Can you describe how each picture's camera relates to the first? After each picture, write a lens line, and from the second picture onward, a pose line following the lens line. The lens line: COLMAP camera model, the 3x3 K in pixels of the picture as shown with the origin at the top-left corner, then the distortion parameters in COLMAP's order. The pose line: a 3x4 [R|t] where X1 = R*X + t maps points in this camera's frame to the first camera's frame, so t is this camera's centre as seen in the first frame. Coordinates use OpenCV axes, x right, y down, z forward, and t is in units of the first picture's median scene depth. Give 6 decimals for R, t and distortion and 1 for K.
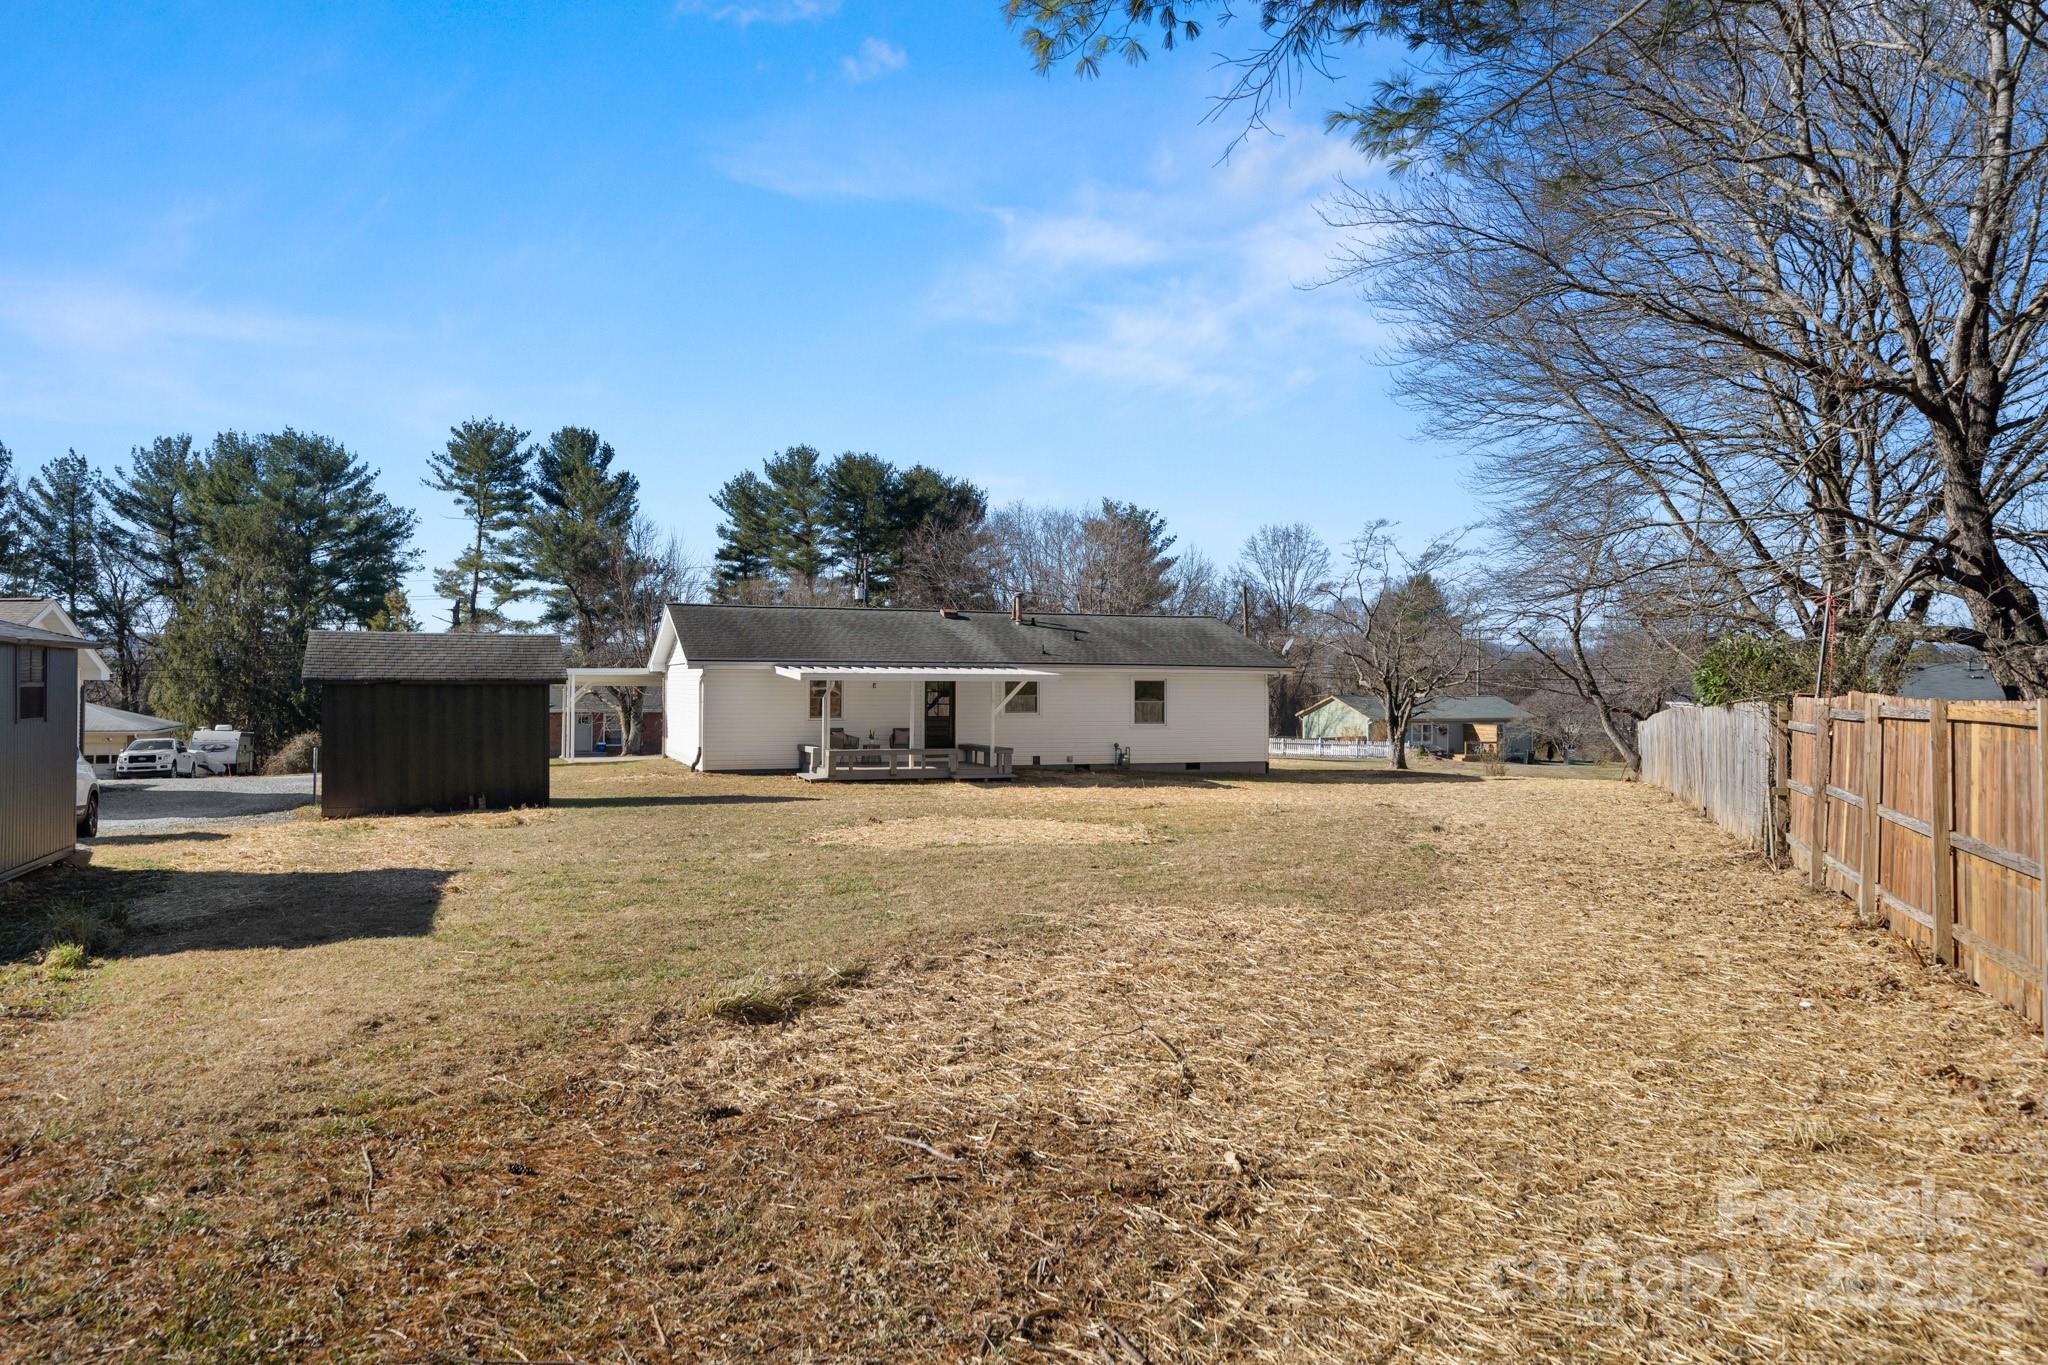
lens RADIAL K [[1392.2, 0, 1021.6], [0, 1392.2, 674.5], [0, 0, 1]] dist [0.004483, 0.000557]
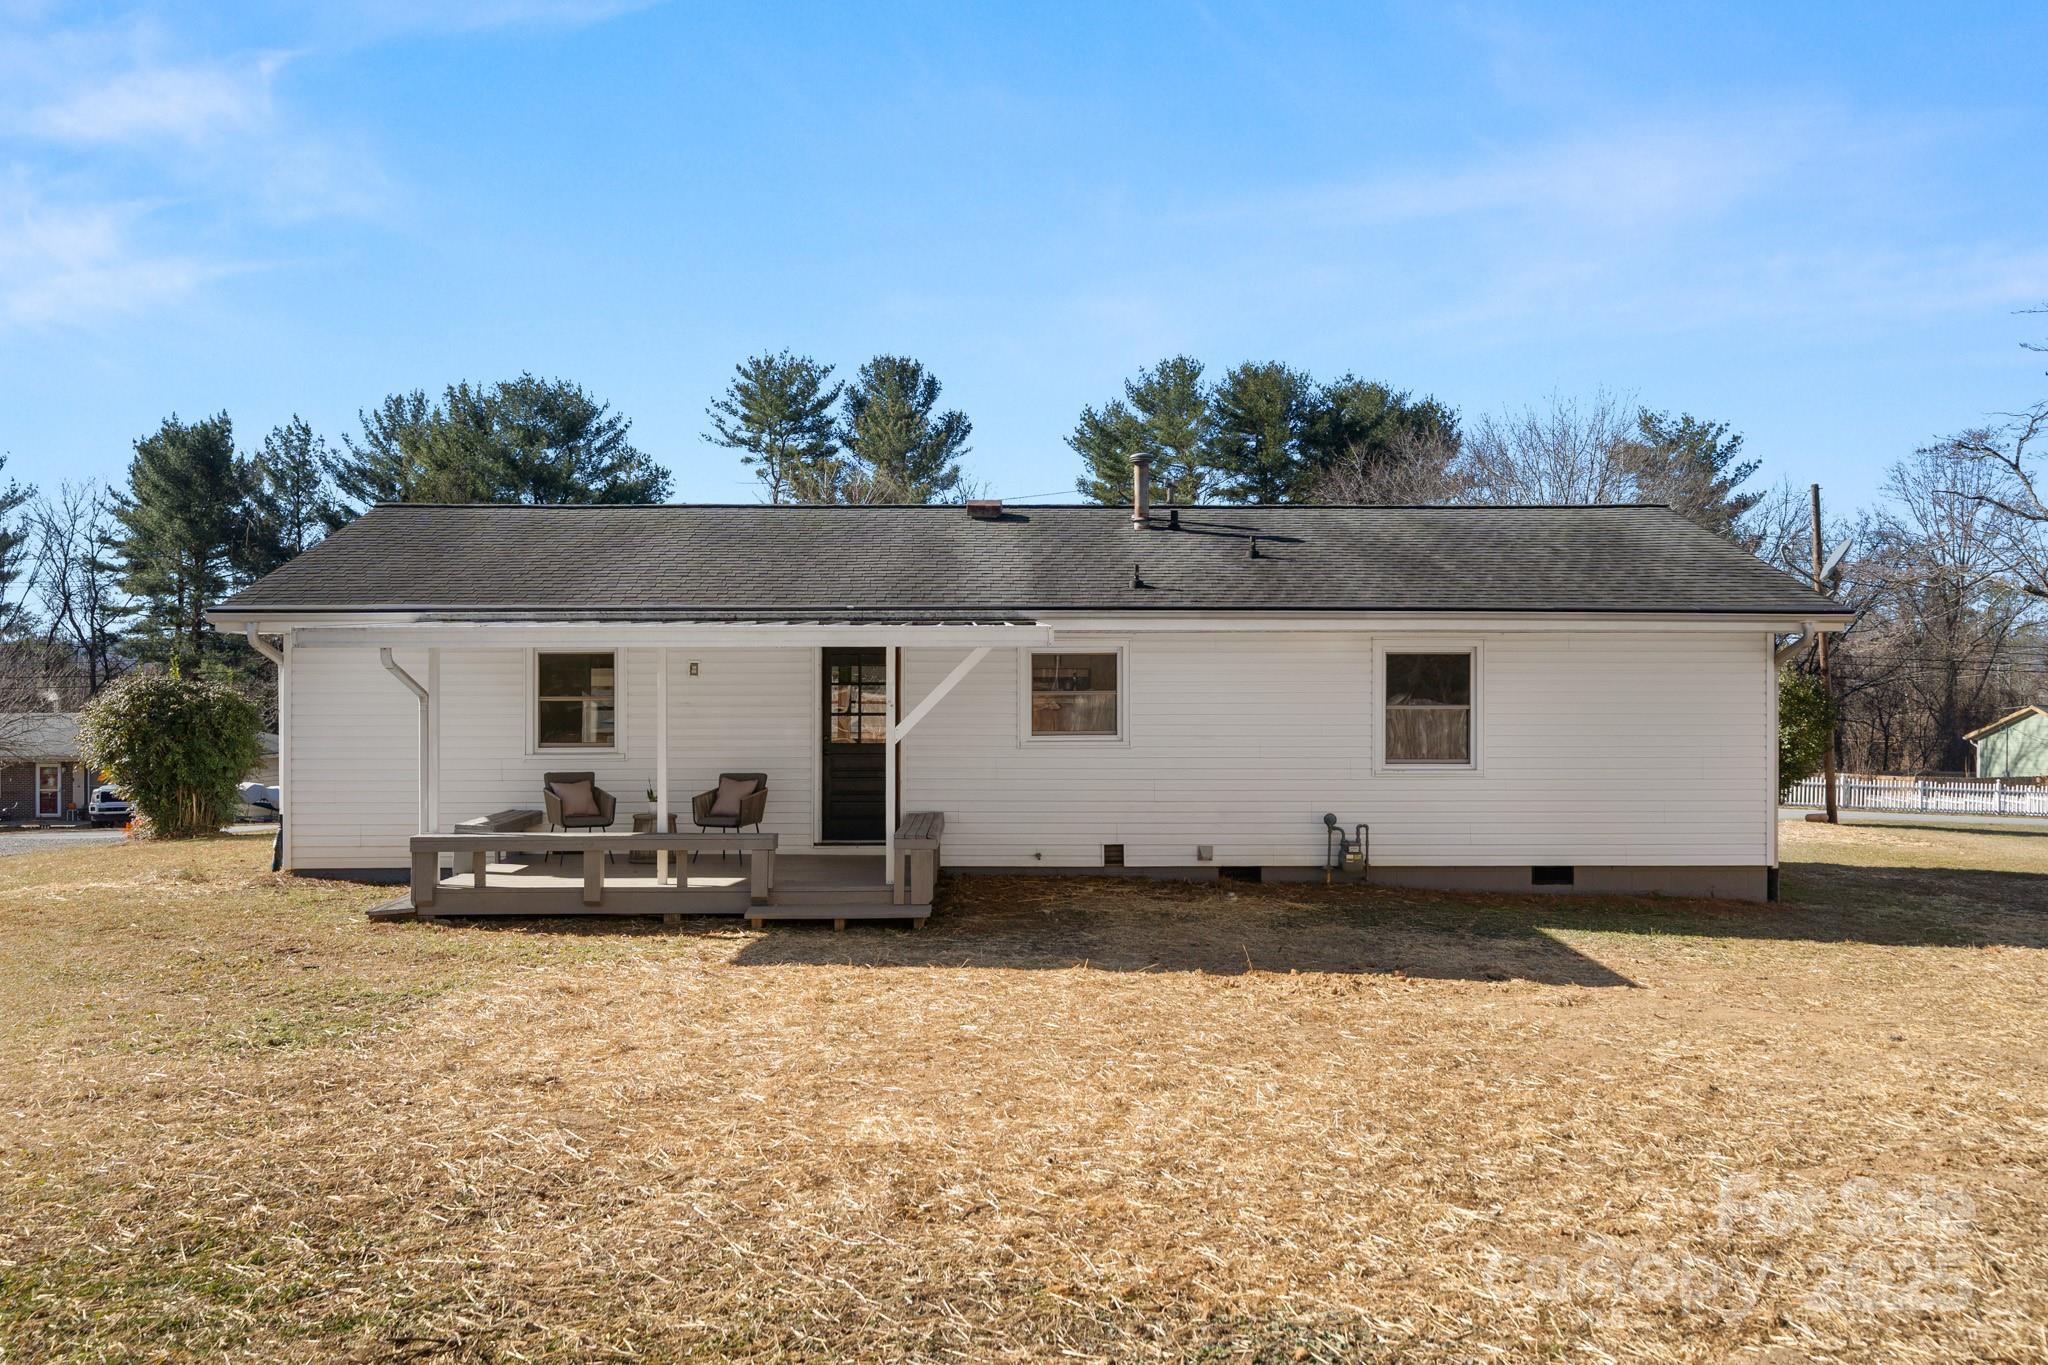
lens RADIAL K [[1636.7, 0, 1017.9], [0, 1636.7, 686.6], [0, 0, 1]] dist [-0.006338, -0.006470]
pose [[0.940502, -0.007396, -0.339709, 0.048108], [0.007426, 0.999972, -0.001213, 0.004651], [0.339708, -0.001382, 0.940530, 0.184518]]
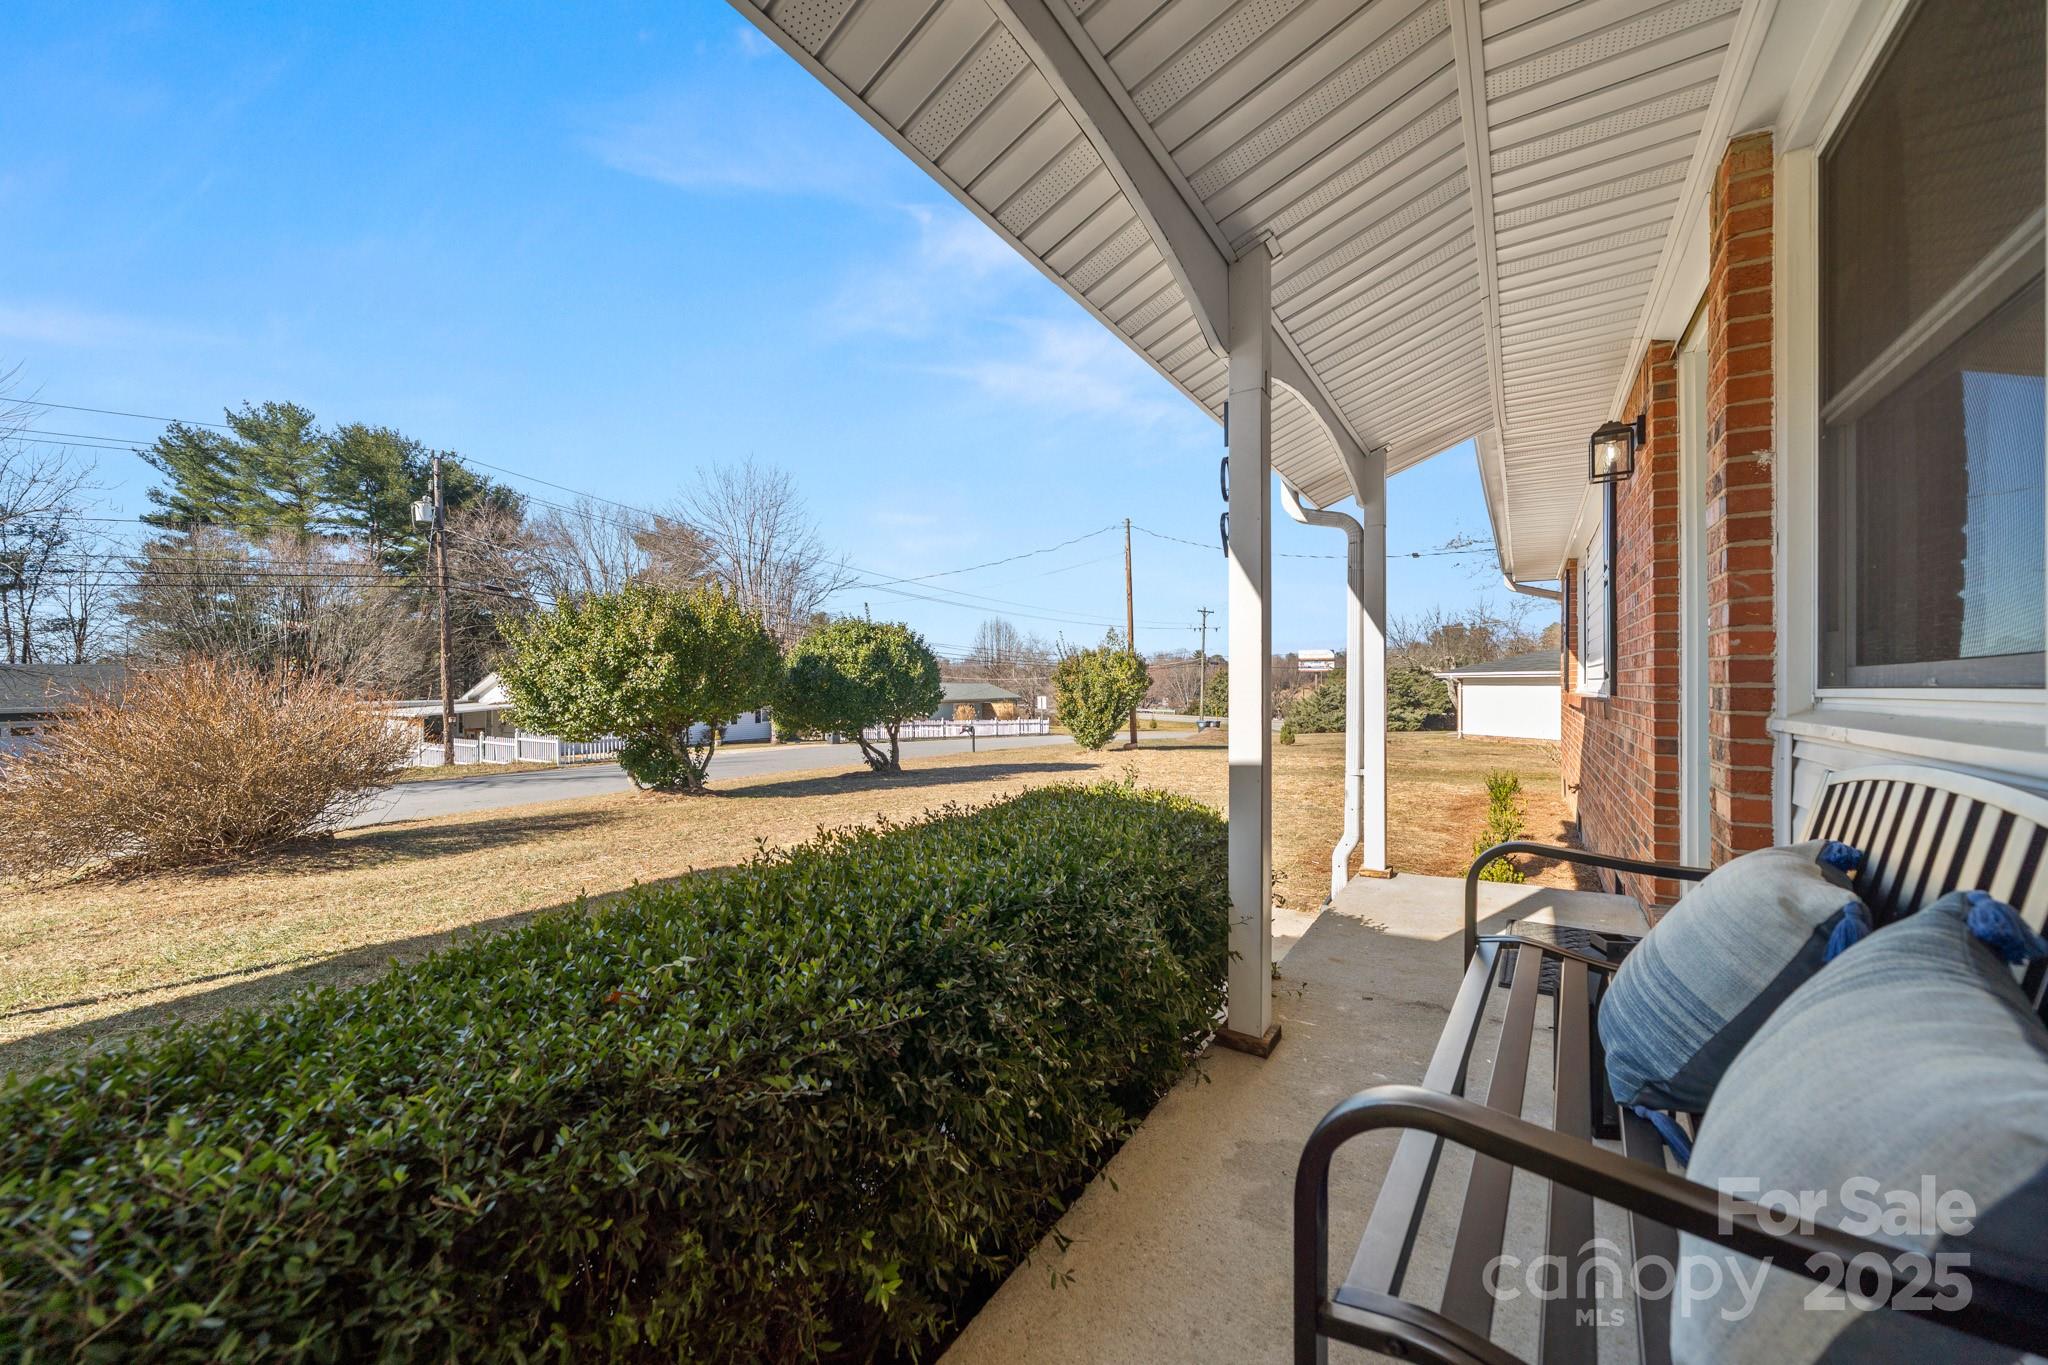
lens RADIAL K [[754.4, 0, 1021.2], [0, 754.4, 687.4], [0, 0, 1]] dist [-0.002230, -0.000252]
pose [[0.812173, -0.016929, 0.583171, -0.064193], [0.010558, 0.999842, 0.014321, 0.009871], [-0.583321, -0.005474, 0.812224, 0.358902]]
